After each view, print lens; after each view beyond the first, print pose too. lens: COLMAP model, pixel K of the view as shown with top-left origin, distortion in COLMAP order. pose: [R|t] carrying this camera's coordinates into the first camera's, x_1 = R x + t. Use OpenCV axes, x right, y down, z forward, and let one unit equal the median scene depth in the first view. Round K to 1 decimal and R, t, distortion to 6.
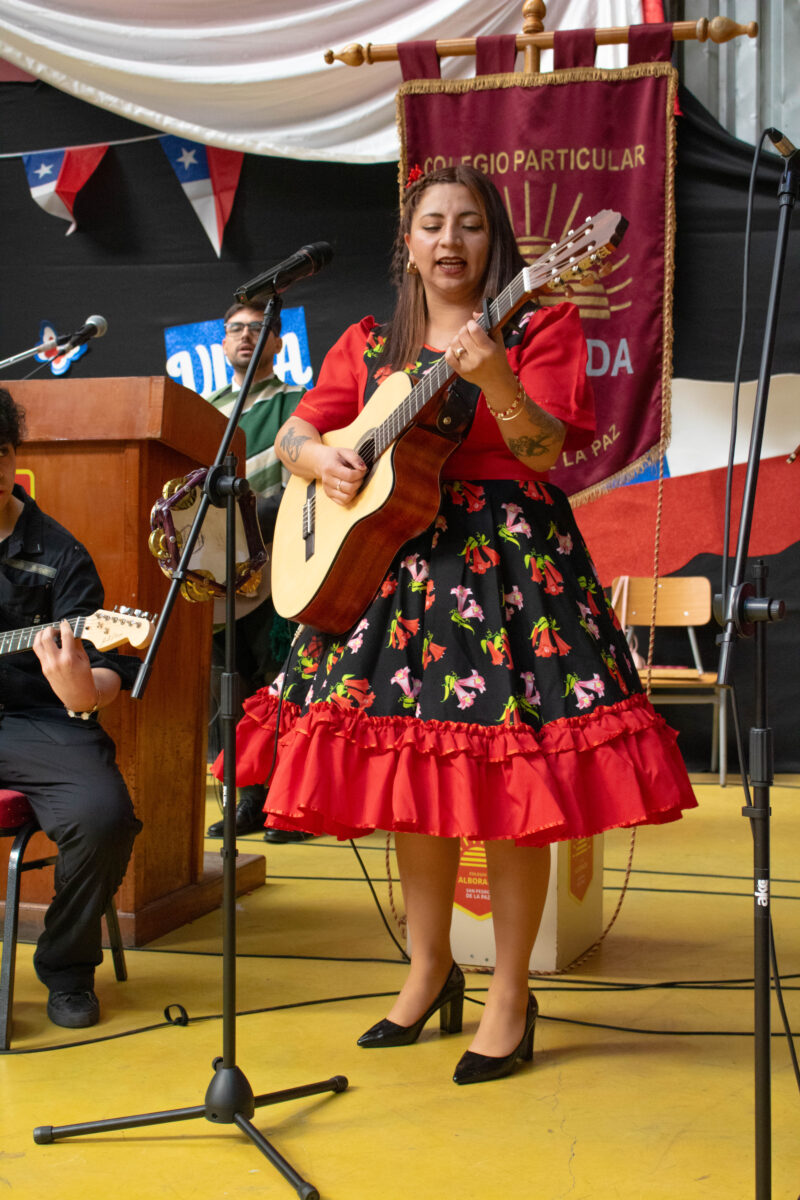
lens RADIAL K [[1837.2, 0, 407.7], [0, 1837.2, 597.2], [0, 0, 1]] dist [-0.048709, 0.000000]
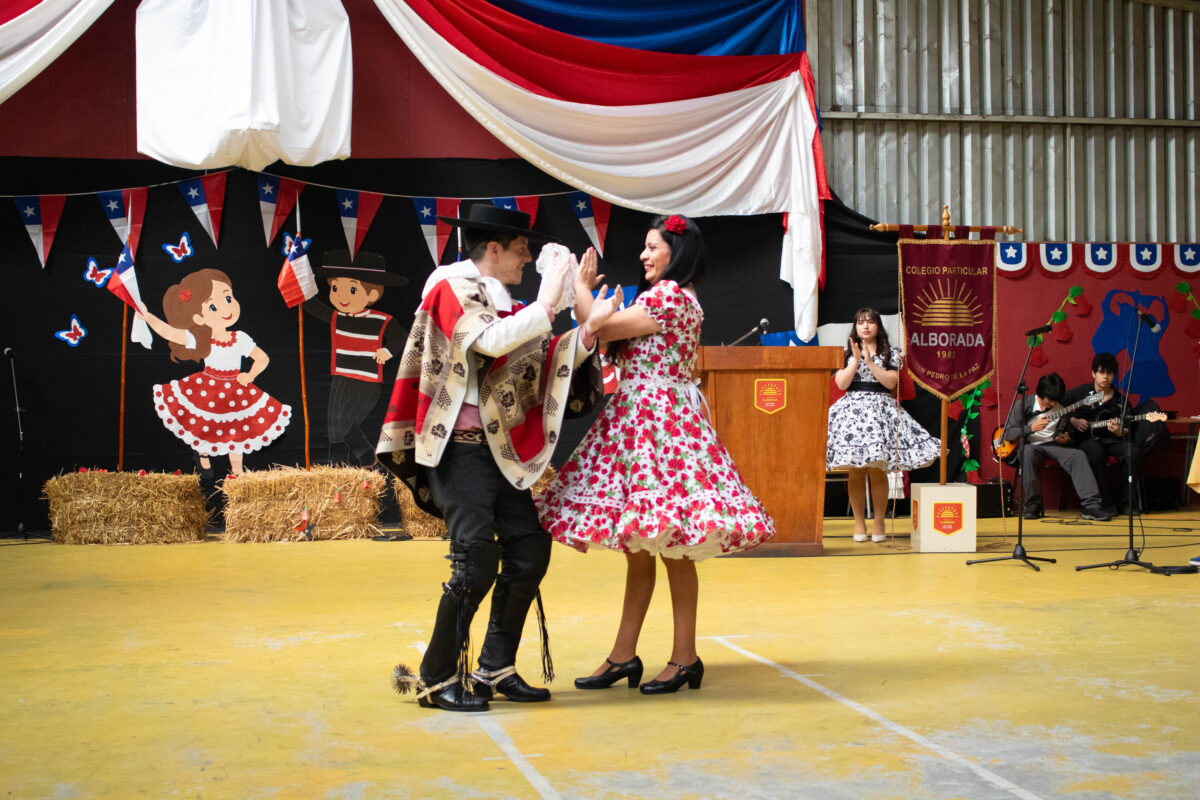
lens RADIAL K [[1845.9, 0, 592.3], [0, 1845.9, 402.6], [0, 0, 1]] dist [-0.042617, 0.000000]
pose [[0.927329, -0.005451, 0.374208, -0.897346], [0.016216, 0.999540, -0.025626, 0.017737], [-0.373896, 0.029832, 0.926991, -0.850925]]
